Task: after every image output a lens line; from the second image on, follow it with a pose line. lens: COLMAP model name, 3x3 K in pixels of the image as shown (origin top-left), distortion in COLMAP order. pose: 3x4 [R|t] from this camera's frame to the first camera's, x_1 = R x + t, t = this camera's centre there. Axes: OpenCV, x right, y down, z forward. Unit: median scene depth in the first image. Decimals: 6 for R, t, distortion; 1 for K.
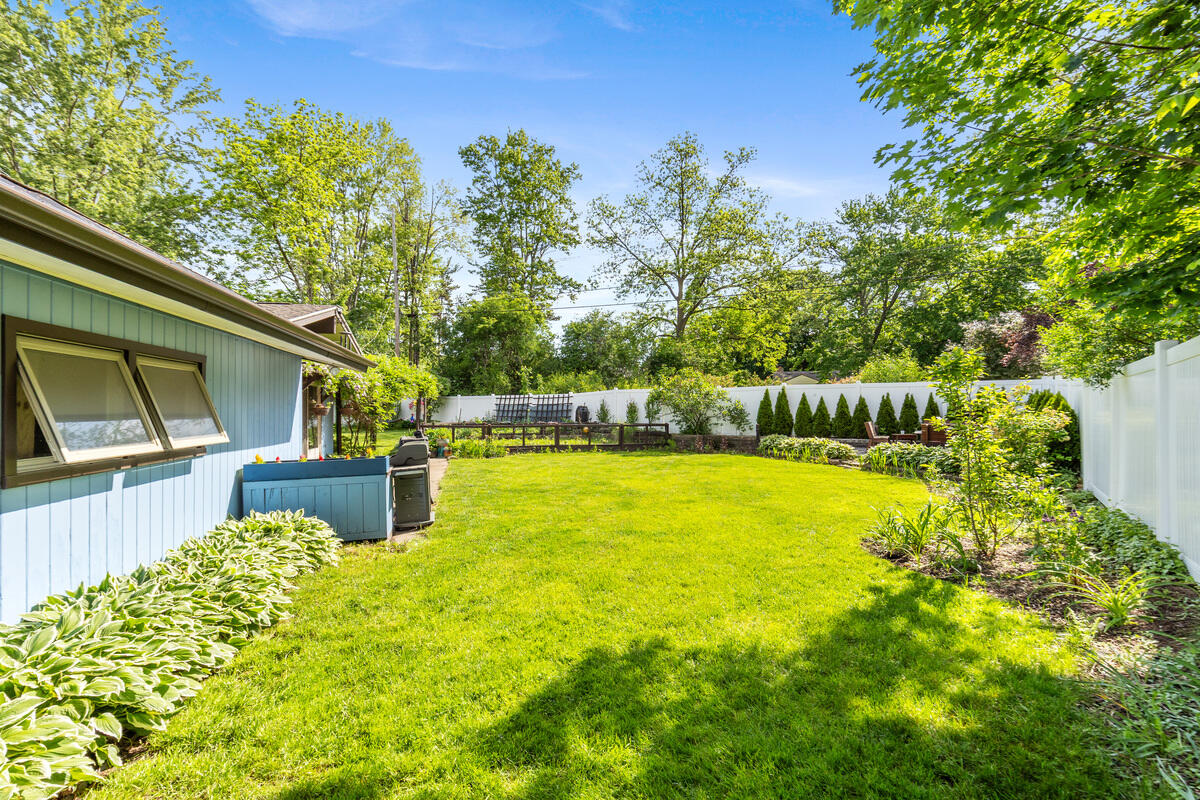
lens RADIAL K [[541.8, 0, 602.1], [0, 541.8, 401.7], [0, 0, 1]] dist [0.001942, 0.000916]
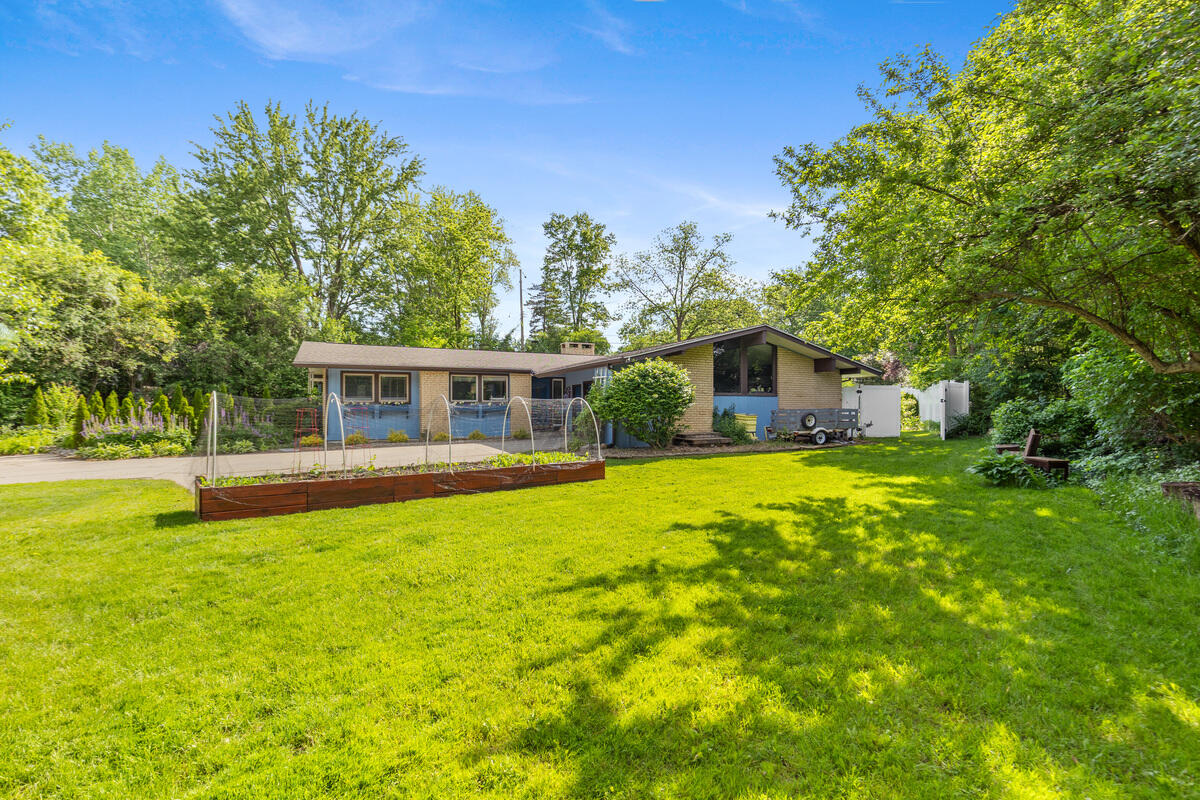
lens RADIAL K [[541.8, 0, 599.1], [0, 541.8, 399.9], [0, 0, 1]] dist [0.001942, 0.000916]
pose [[0.982122, 0.004703, 0.188188, -0.496177], [-0.003265, 0.999963, -0.007951, 0.017151], [-0.188219, 0.007194, 0.982101, -0.562727]]
